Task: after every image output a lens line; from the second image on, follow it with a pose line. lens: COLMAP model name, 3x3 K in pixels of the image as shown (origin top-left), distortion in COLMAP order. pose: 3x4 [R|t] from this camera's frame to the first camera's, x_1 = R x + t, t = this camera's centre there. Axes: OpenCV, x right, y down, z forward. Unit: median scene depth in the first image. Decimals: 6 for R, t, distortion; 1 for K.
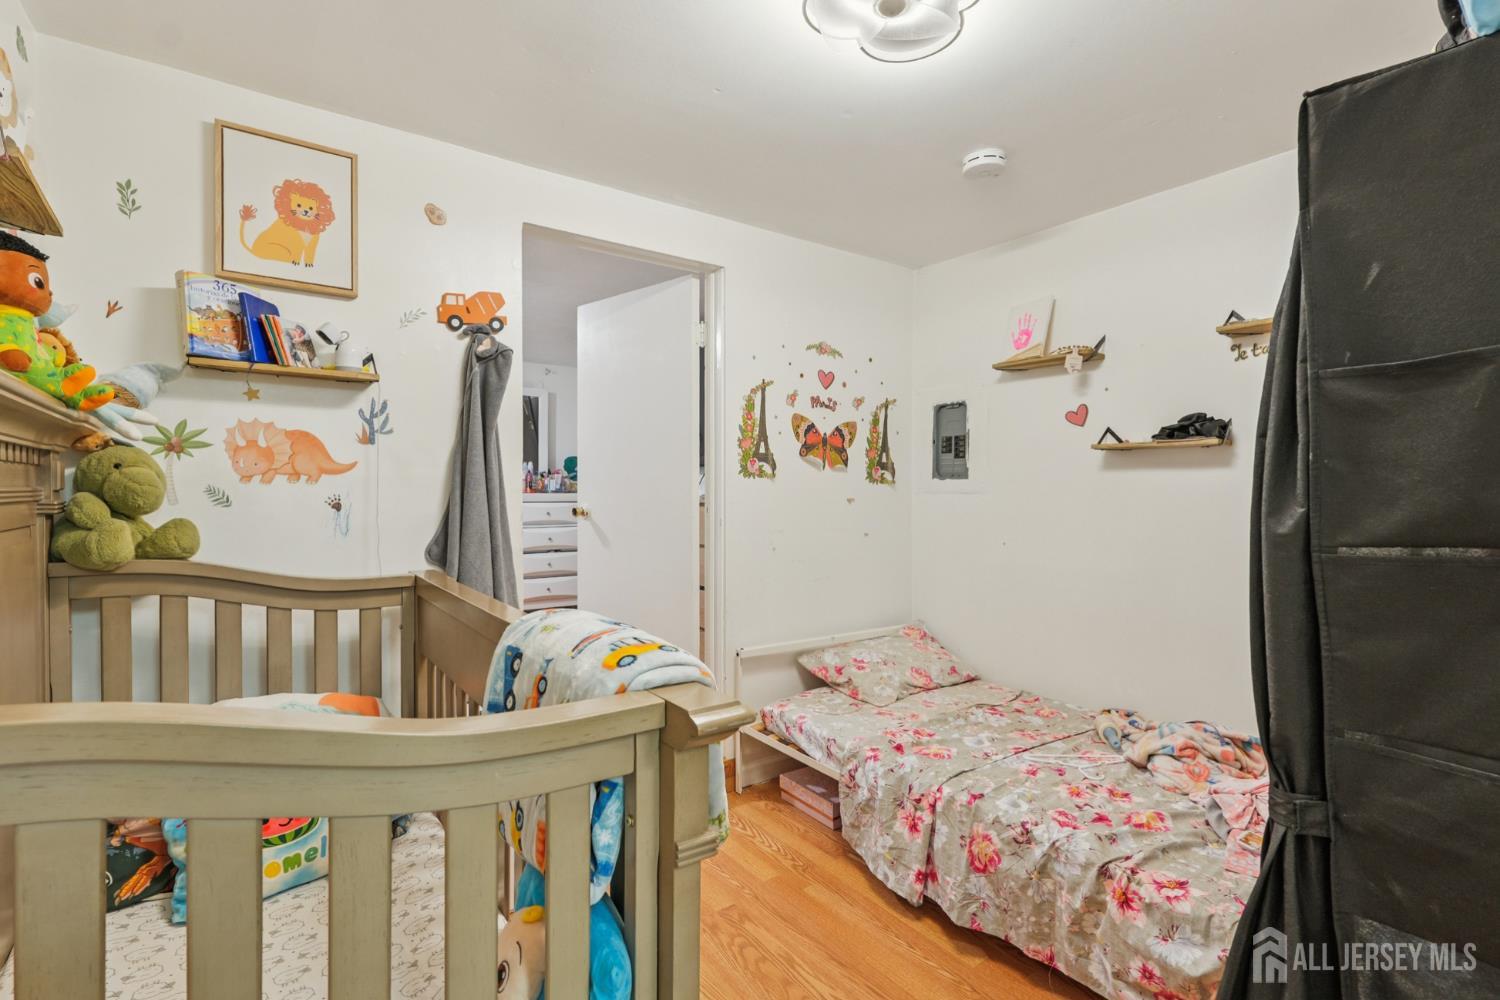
lens RADIAL K [[705.7, 0, 754.4], [0, 705.7, 491.4], [0, 0, 1]] dist [0.004019, 0.000503]
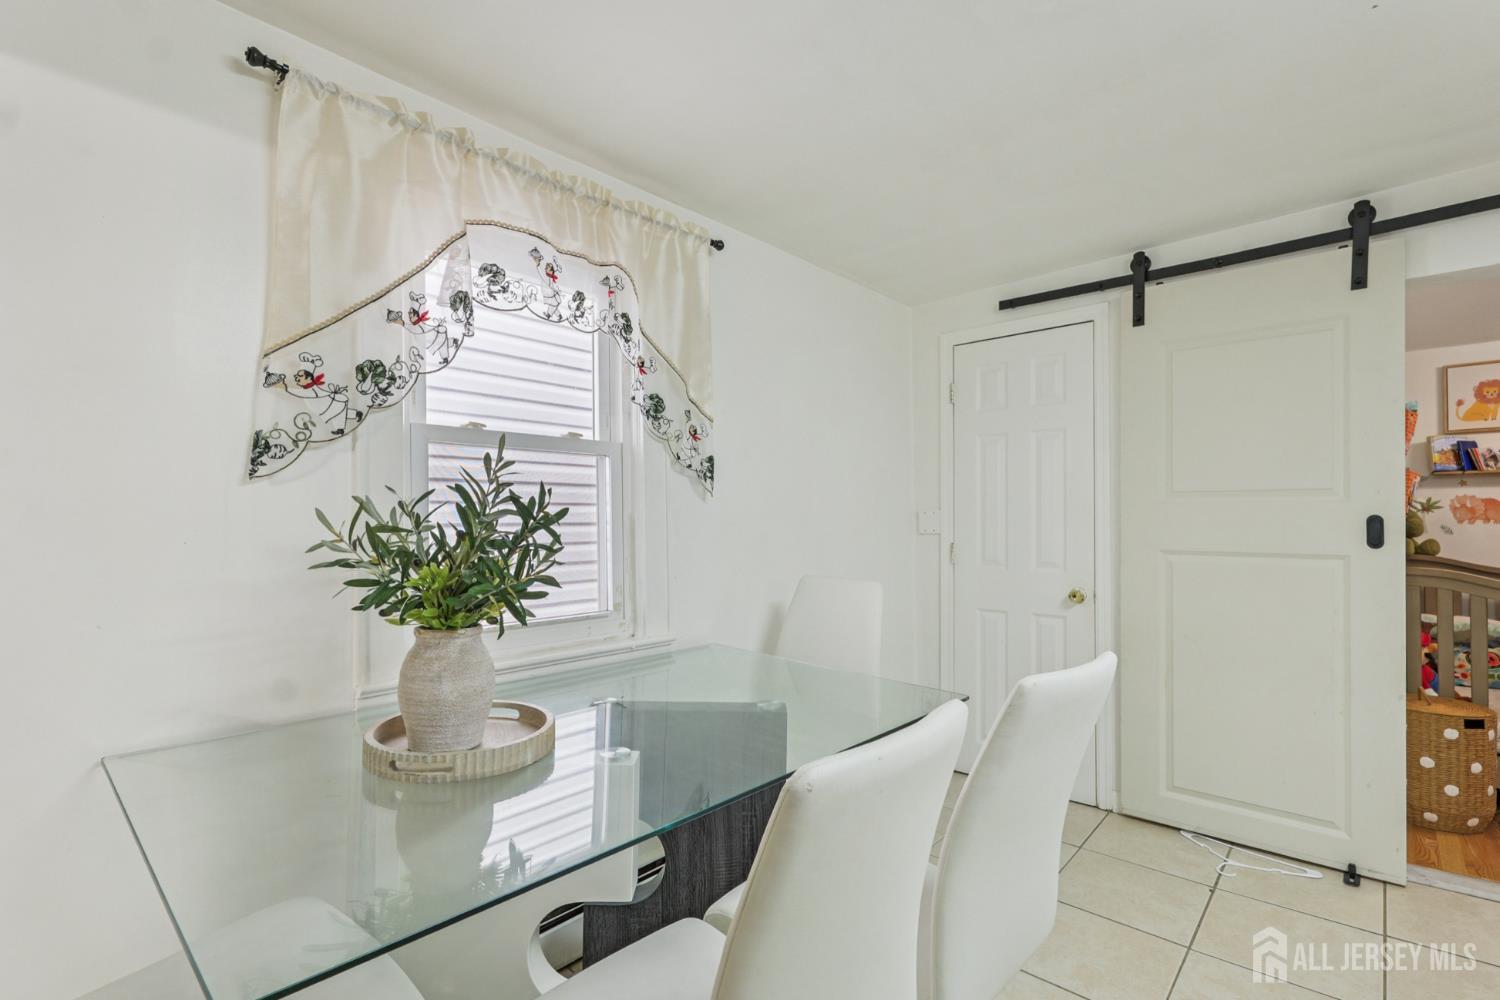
lens RADIAL K [[705.7, 0, 751.5], [0, 705.7, 512.3], [0, 0, 1]] dist [0.004019, 0.000503]
pose [[0.205647, -0.014636, -0.978517, 1.005671], [0.002040, 0.999892, -0.014526, -0.020345], [0.978624, 0.000991, 0.205655, -1.643258]]
